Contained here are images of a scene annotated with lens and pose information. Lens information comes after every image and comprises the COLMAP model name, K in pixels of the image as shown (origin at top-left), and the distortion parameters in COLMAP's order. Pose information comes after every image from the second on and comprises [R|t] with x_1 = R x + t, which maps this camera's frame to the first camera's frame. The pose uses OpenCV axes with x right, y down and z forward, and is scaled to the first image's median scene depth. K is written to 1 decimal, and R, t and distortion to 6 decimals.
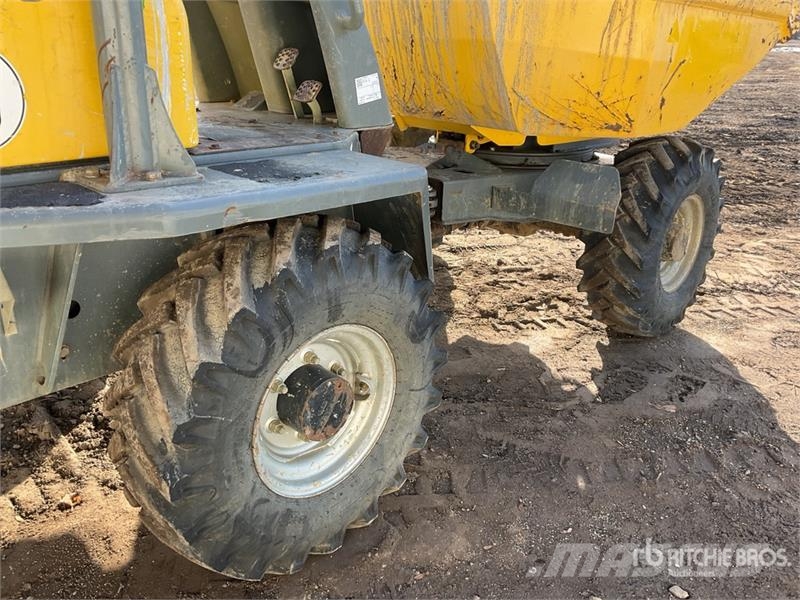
lens RADIAL K [[656.1, 0, 396.2], [0, 656.1, 293.5], [0, 0, 1]] dist [0.108428, -0.222597]
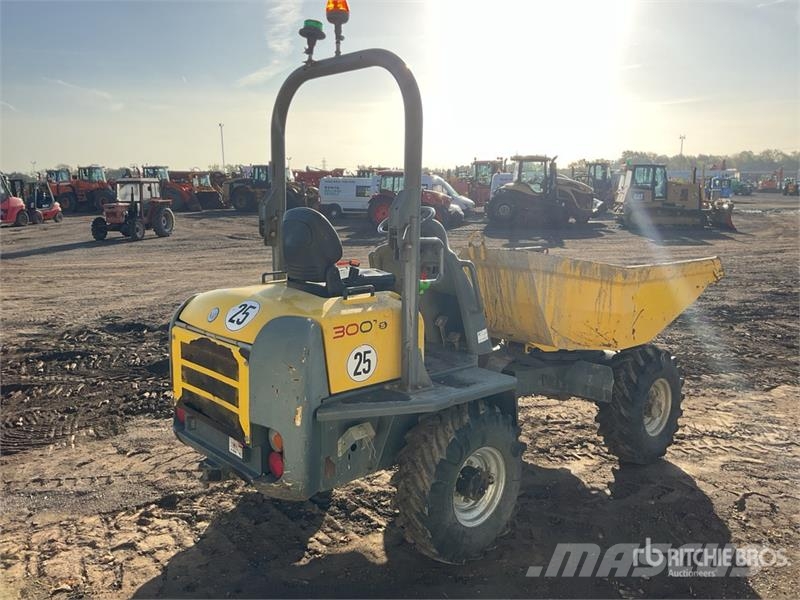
lens RADIAL K [[656.1, 0, 396.2], [0, 656.1, 293.5], [0, 0, 1]] dist [0.108428, -0.222597]
pose [[0.998246, -0.015845, -0.057049, -0.139620], [0.002534, 0.974077, -0.226204, 0.025659], [0.059155, 0.225662, 0.972408, -0.783099]]
